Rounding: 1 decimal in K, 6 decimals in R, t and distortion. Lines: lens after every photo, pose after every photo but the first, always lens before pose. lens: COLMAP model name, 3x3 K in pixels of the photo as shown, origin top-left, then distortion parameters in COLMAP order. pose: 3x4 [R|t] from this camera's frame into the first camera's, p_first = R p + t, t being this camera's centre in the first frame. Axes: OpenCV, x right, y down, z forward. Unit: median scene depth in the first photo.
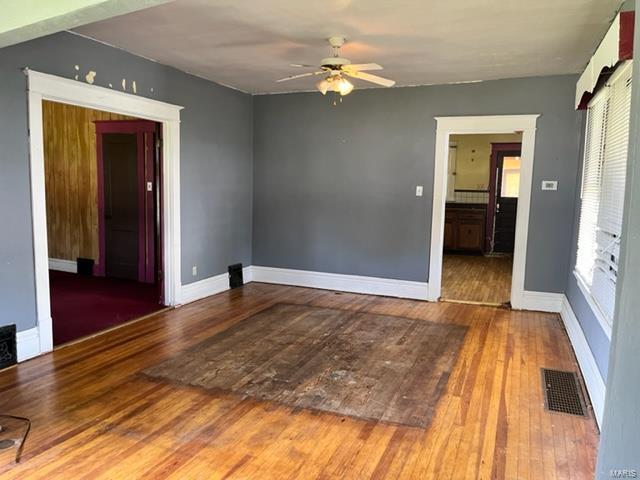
lens RADIAL K [[484.4, 0, 321.2], [0, 484.4, 239.7], [0, 0, 1]] dist [0.011387, 0.004993]
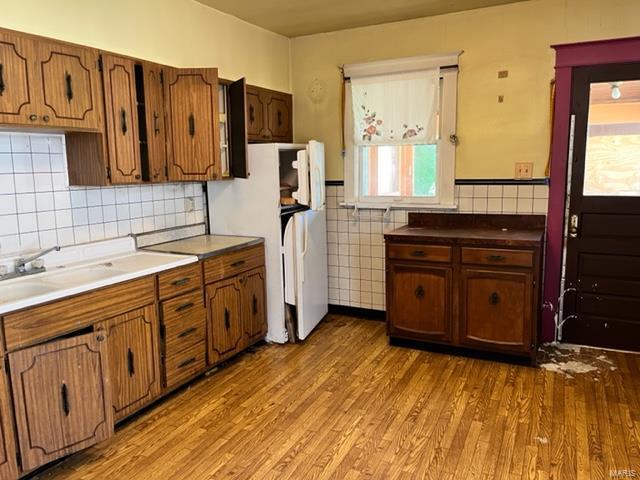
lens RADIAL K [[484.4, 0, 318.8], [0, 484.4, 241.5], [0, 0, 1]] dist [0.011387, 0.004993]
pose [[0.998038, -0.015629, -0.060627, 0.193495], [0.015217, 0.999858, -0.007241, -0.054039], [0.060732, 0.006304, 0.998134, 0.621087]]
